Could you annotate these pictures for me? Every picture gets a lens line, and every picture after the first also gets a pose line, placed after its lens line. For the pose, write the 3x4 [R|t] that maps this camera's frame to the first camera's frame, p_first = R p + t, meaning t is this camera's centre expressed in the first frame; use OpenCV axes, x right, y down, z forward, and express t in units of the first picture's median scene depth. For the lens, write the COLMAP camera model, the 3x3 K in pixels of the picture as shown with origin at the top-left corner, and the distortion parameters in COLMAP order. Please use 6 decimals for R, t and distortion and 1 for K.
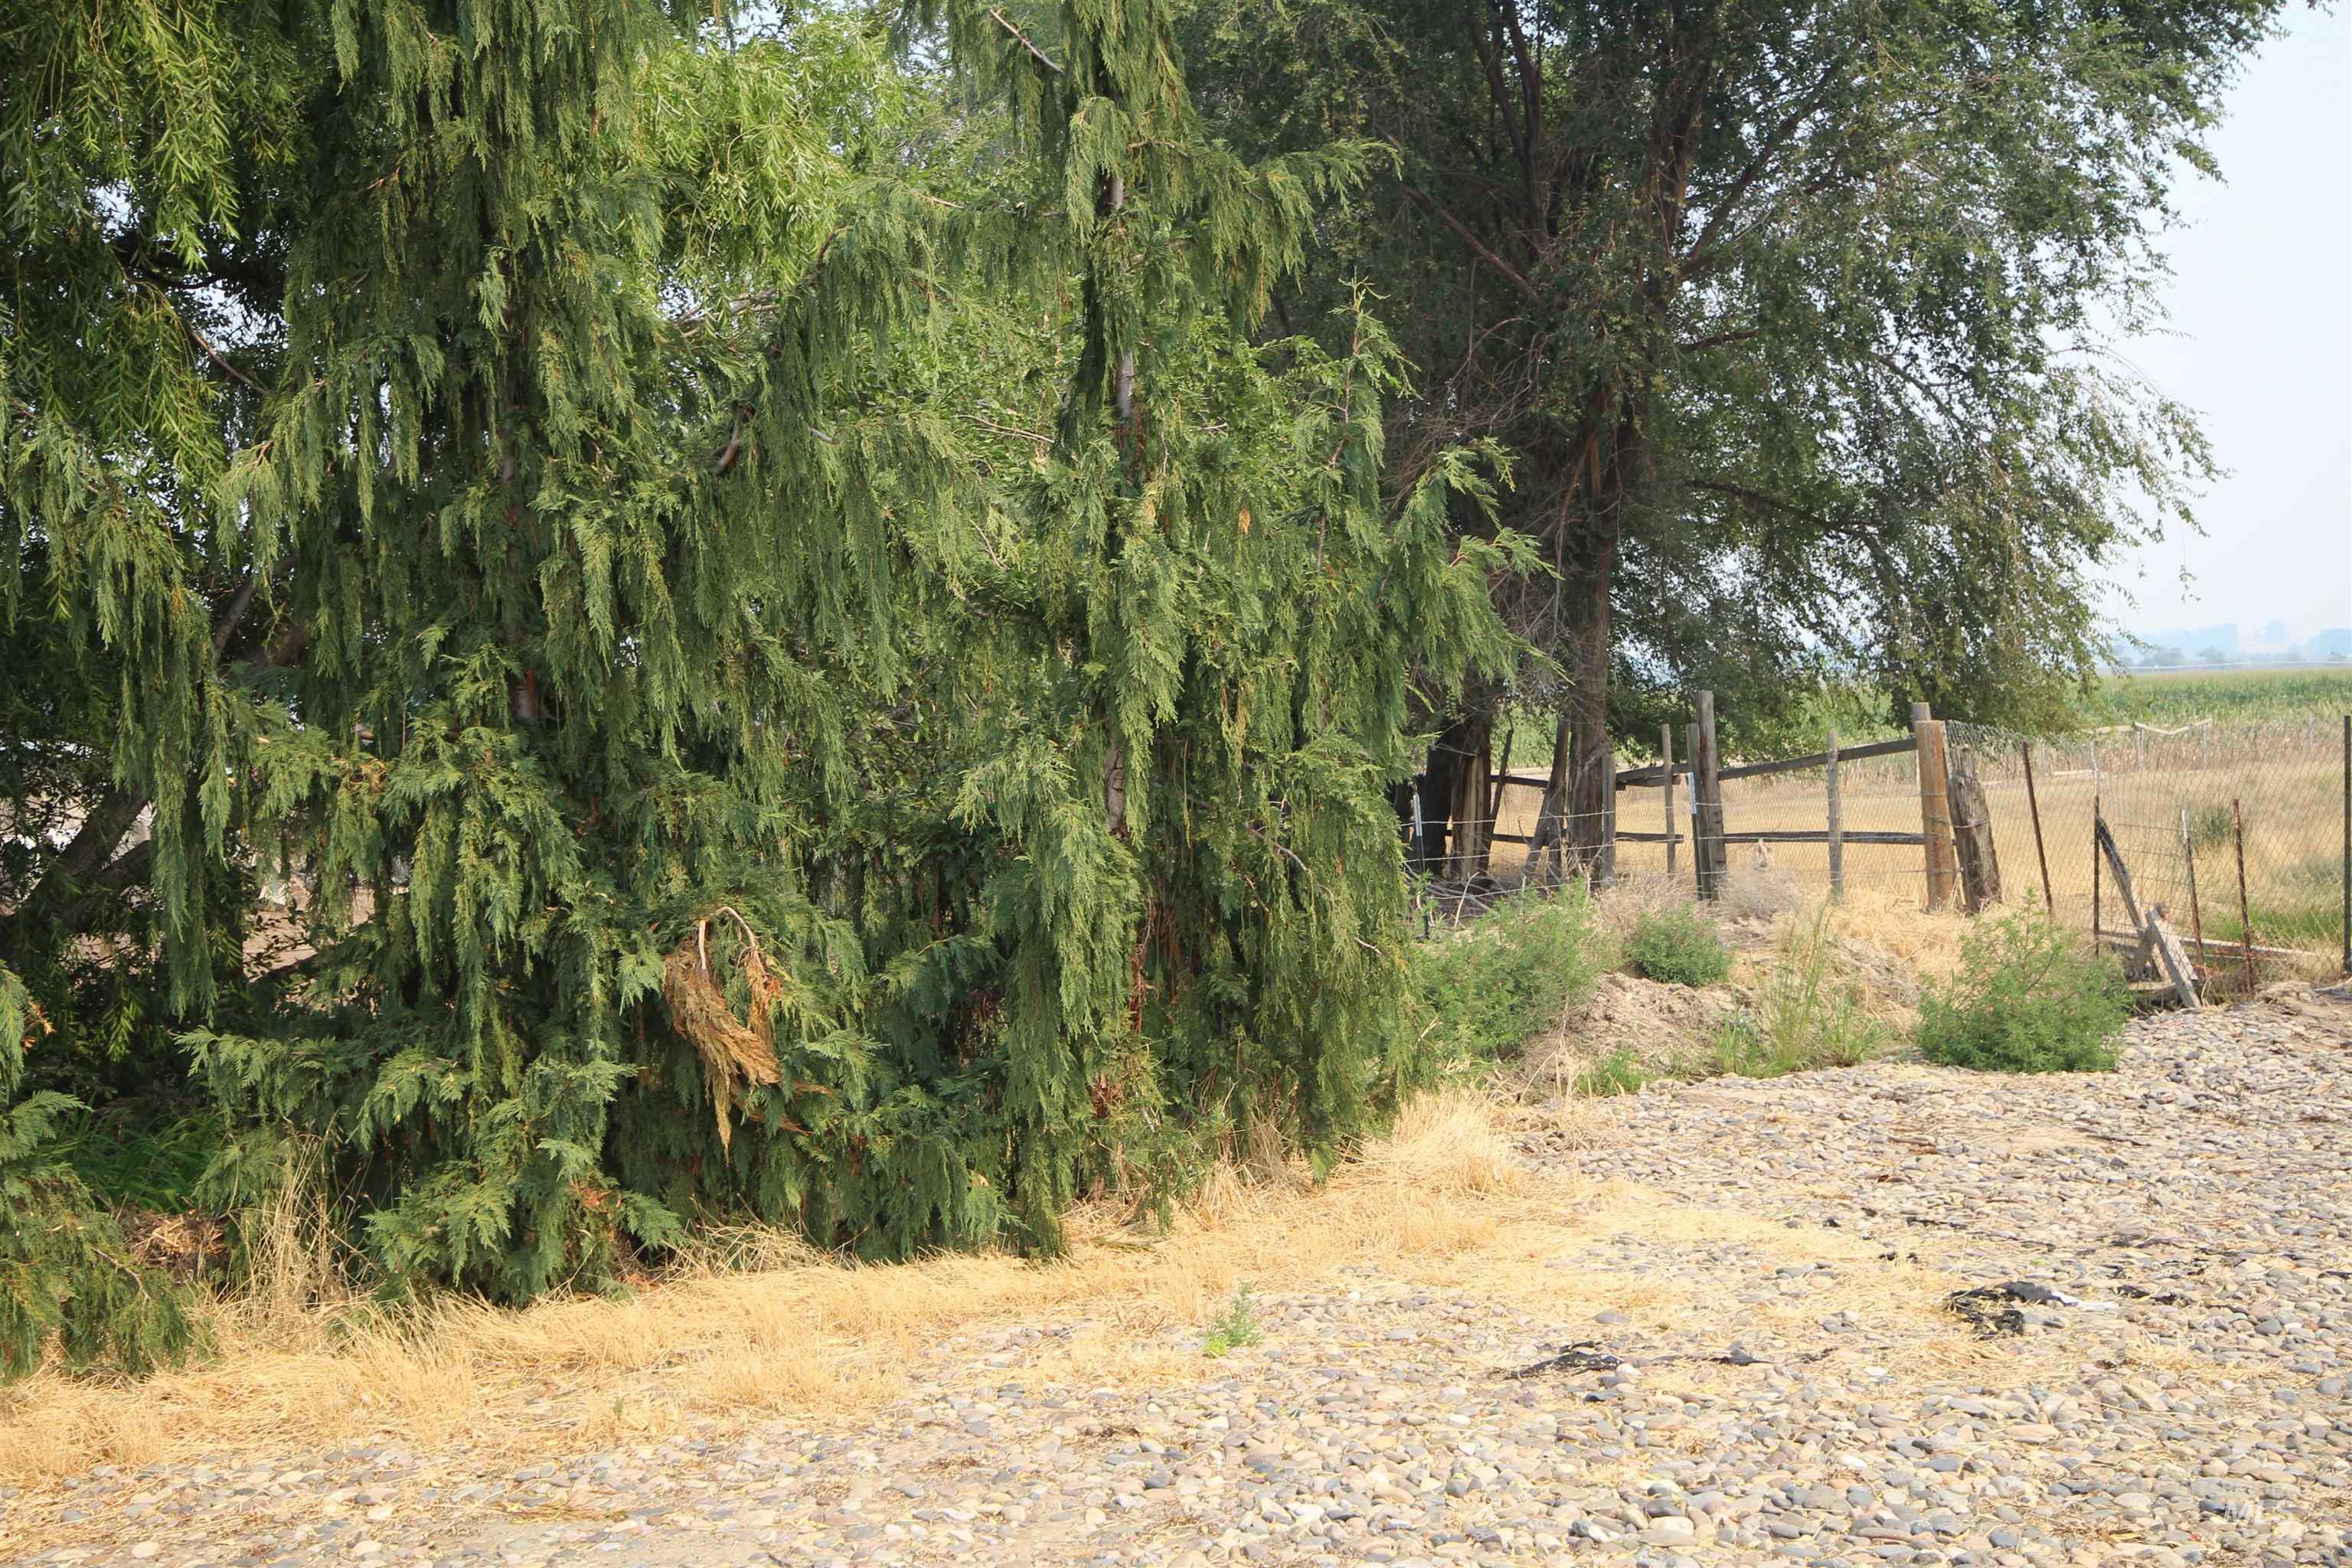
lens RADIAL K [[2457.1, 0, 1212.9], [0, 2457.1, 758.3], [0, 0, 1]] dist [0.092983, -0.099614]
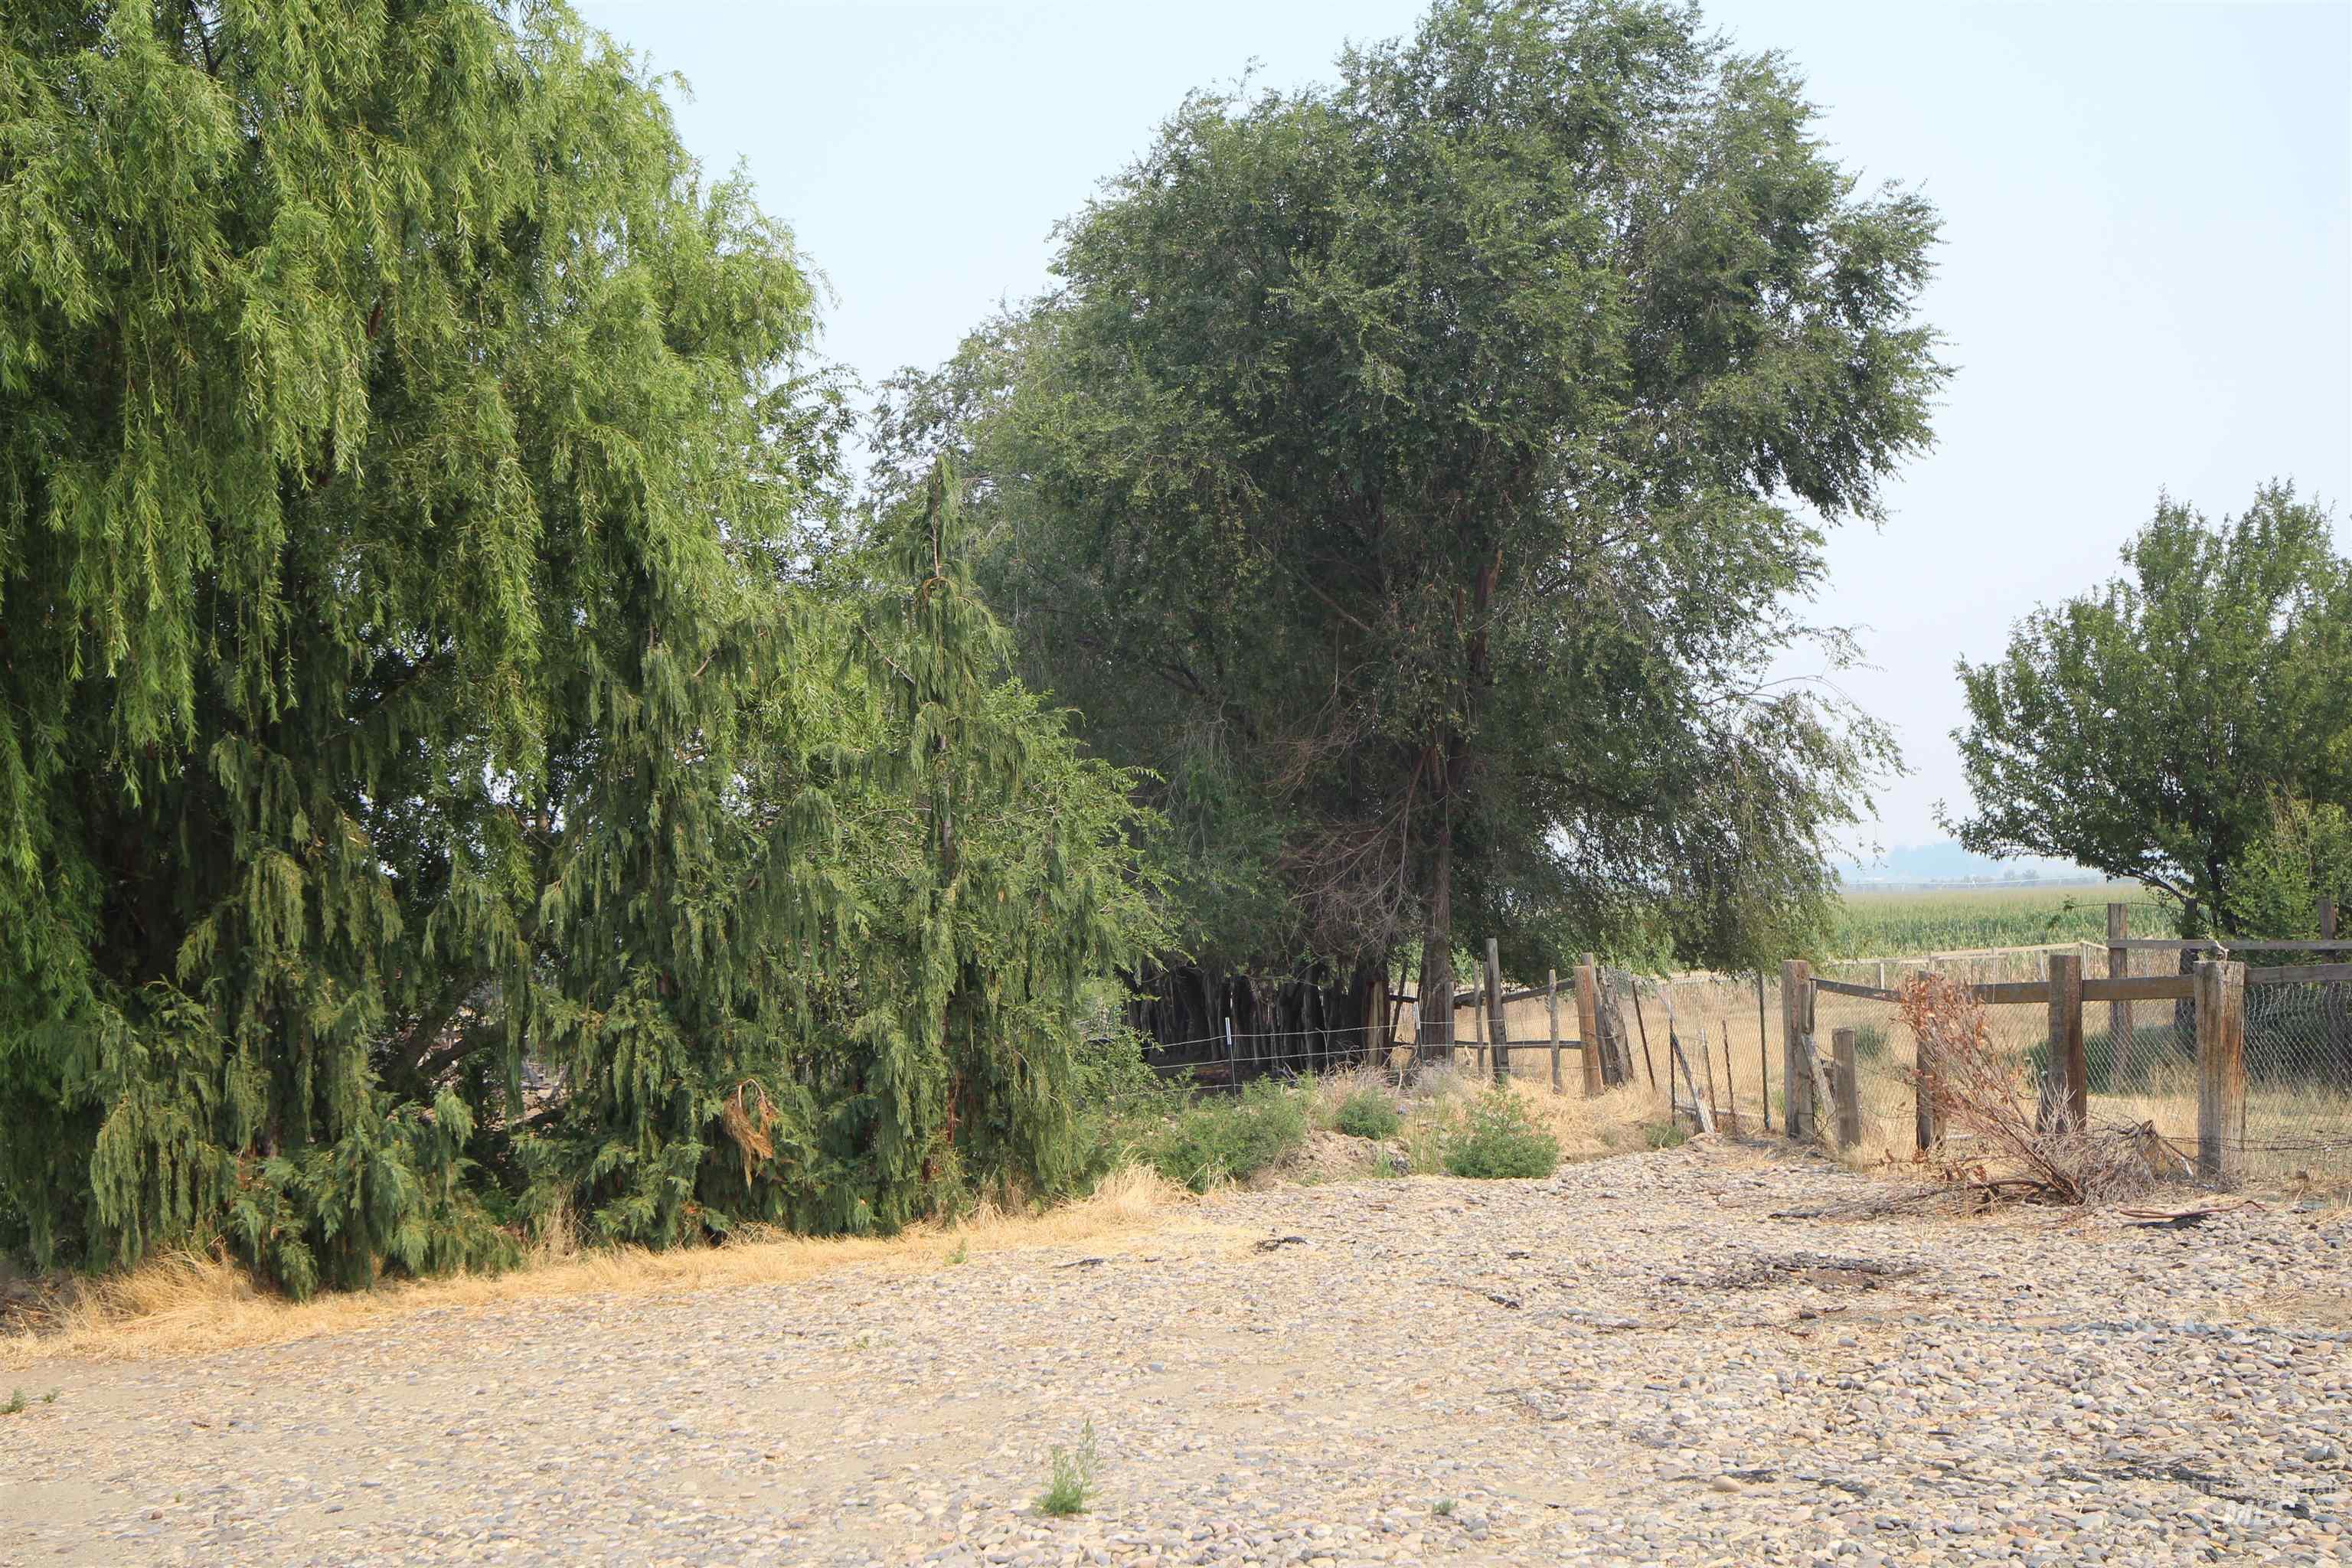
lens RADIAL K [[2457.1, 0, 1212.9], [0, 2457.1, 758.3], [0, 0, 1]] dist [0.092983, -0.099614]
pose [[0.999115, -0.006626, -0.041535, 0.313214], [0.003144, 0.996516, -0.083342, -0.041511], [0.041942, 0.083137, 0.995655, -1.224224]]
